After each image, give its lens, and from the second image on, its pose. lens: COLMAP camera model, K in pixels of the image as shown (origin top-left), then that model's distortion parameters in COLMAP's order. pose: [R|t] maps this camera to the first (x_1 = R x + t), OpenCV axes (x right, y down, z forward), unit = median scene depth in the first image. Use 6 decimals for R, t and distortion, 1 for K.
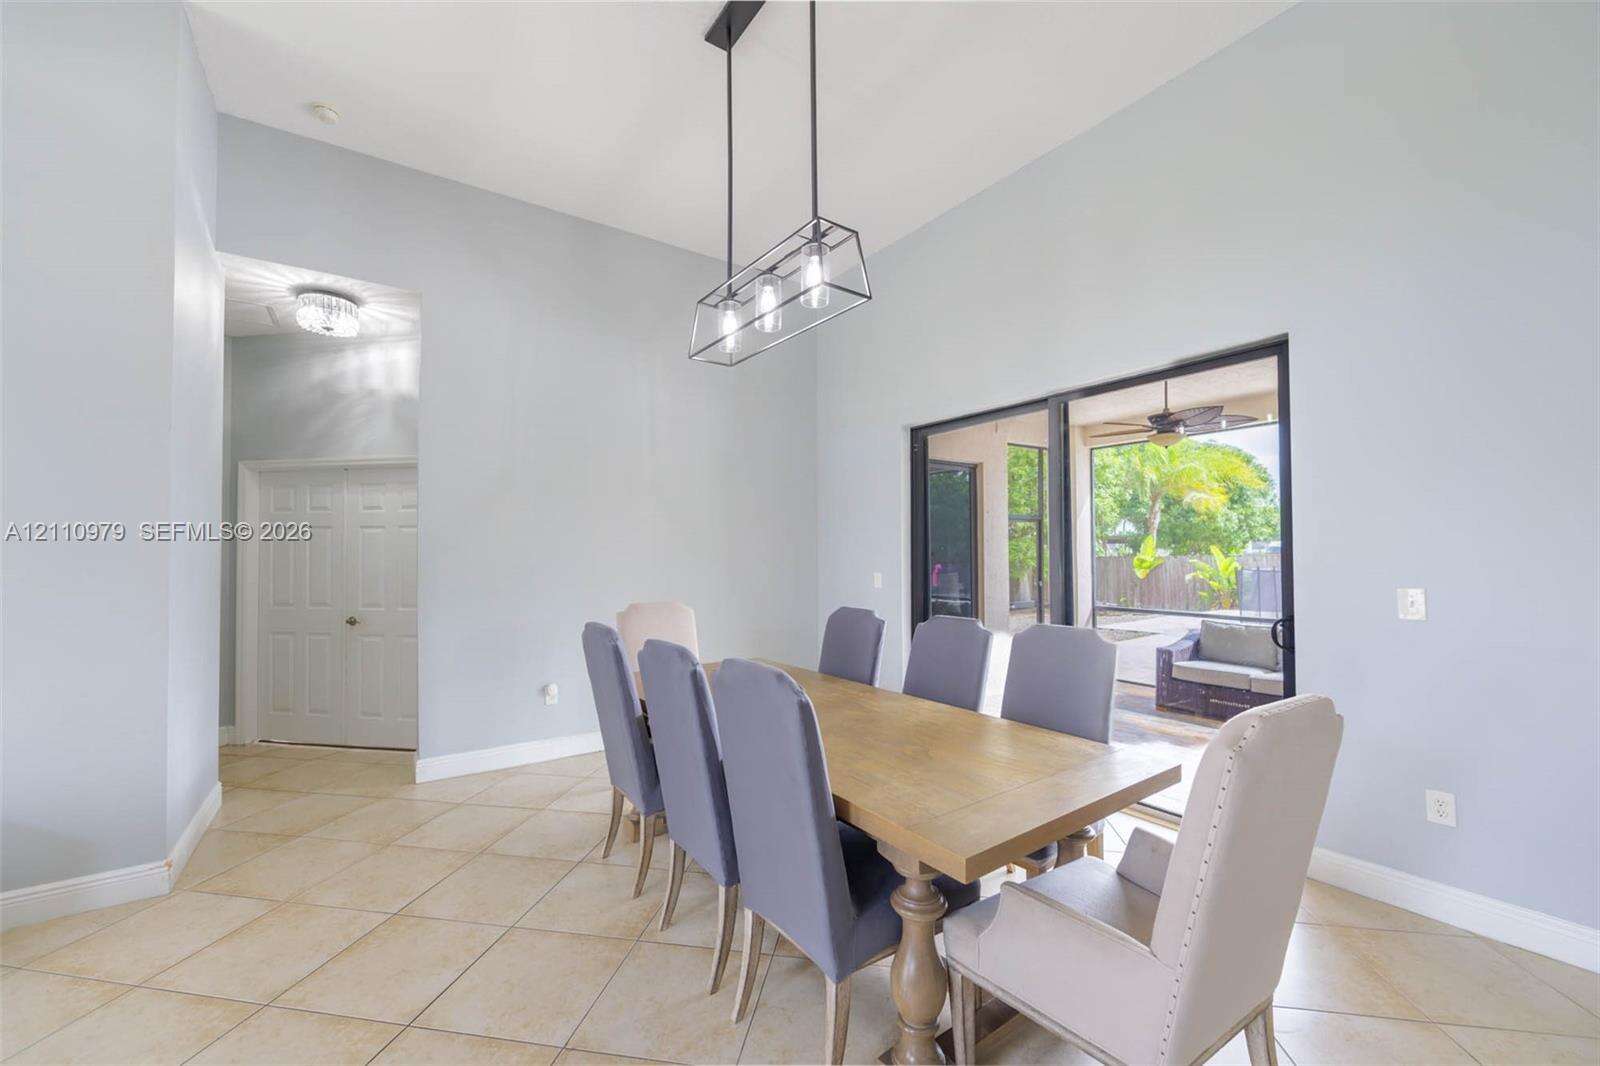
lens RADIAL K [[629.2, 0, 798.5], [0, 629.2, 543.5], [0, 0, 1]] dist [0.000114, 0.000007]
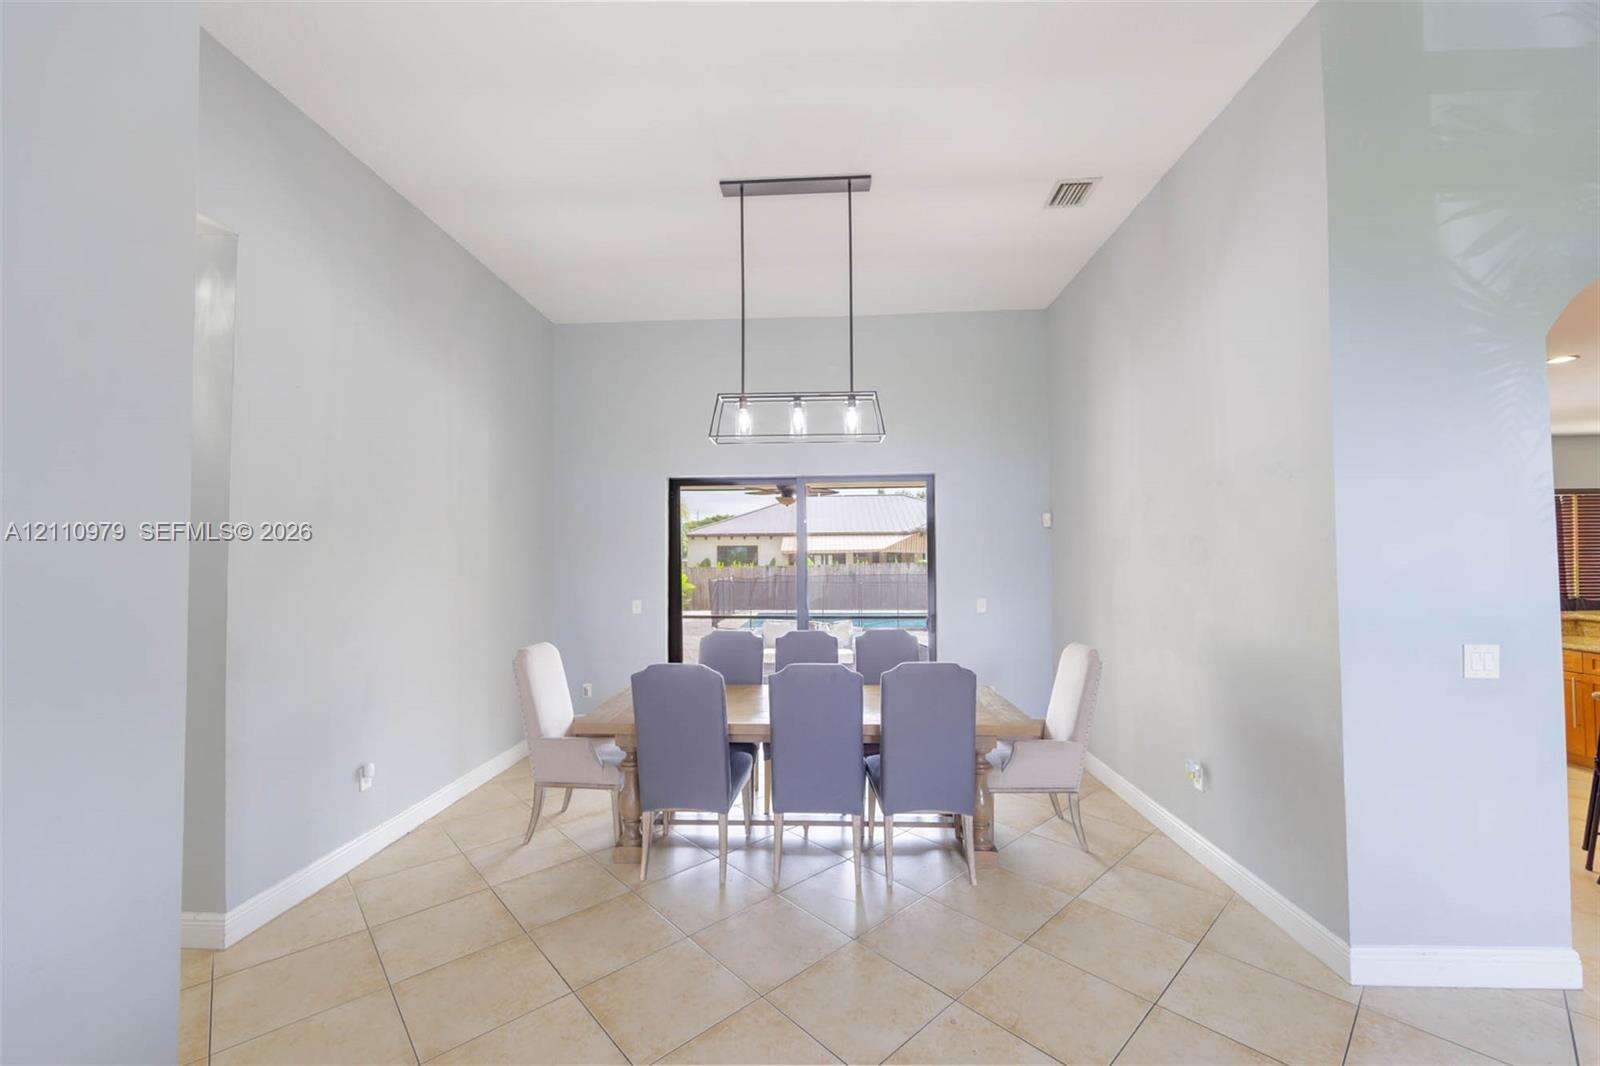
lens RADIAL K [[629.2, 0, 798.5], [0, 629.2, 543.5], [0, 0, 1]] dist [0.000114, 0.000007]
pose [[0.610708, 0.021312, 0.791569, -0.997929], [-0.010837, 0.999769, -0.018557, -0.064889], [-0.791782, 0.002754, 0.610797, 0.117183]]
